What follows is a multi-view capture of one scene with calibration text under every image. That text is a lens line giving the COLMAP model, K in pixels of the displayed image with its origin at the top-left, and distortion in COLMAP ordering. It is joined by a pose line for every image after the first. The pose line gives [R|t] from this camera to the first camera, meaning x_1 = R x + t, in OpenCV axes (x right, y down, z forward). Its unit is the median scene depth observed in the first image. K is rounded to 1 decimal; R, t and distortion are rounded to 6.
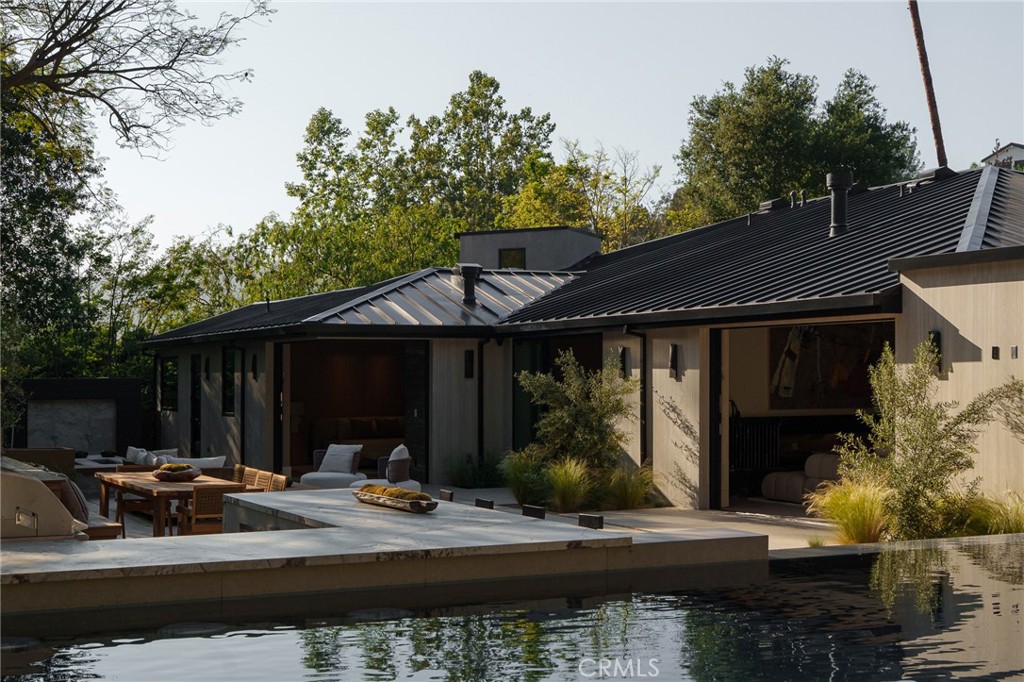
lens RADIAL K [[1506.9, 0, 512.7], [0, 1506.9, 336.0], [0, 0, 1]] dist [-0.001316, 0.000000]
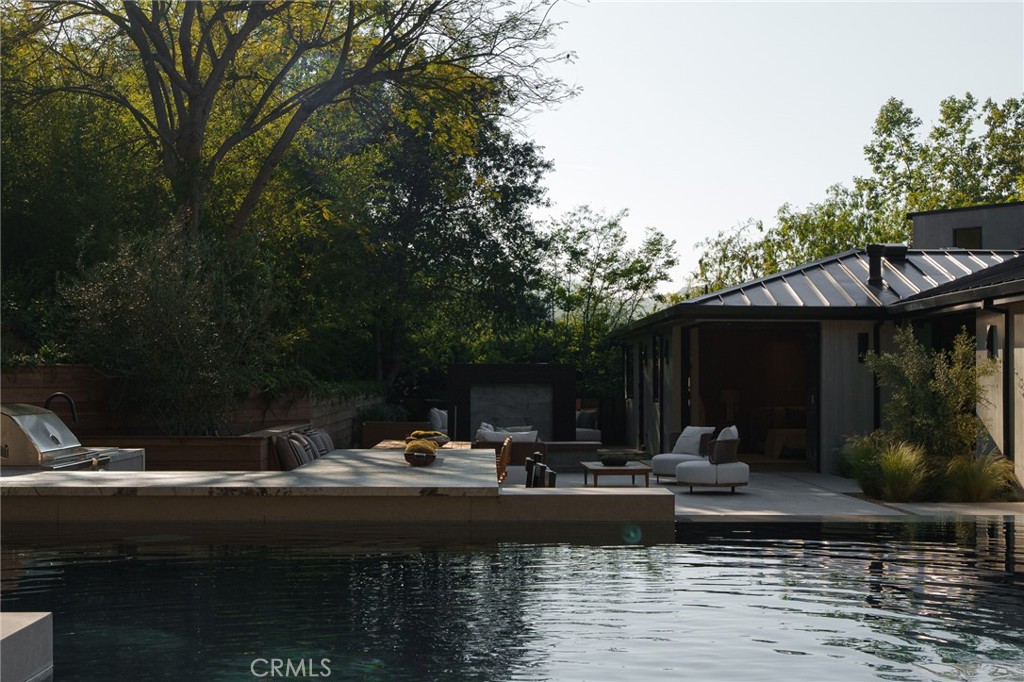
lens RADIAL K [[1506.9, 0, 511.2], [0, 1506.9, 347.3], [0, 0, 1]] dist [-0.001316, 0.000000]
pose [[0.912689, -0.000165, -0.408655, 0.109270], [0.002262, 0.999987, 0.004649, 0.009538], [0.408649, -0.005167, 0.912677, 0.032481]]
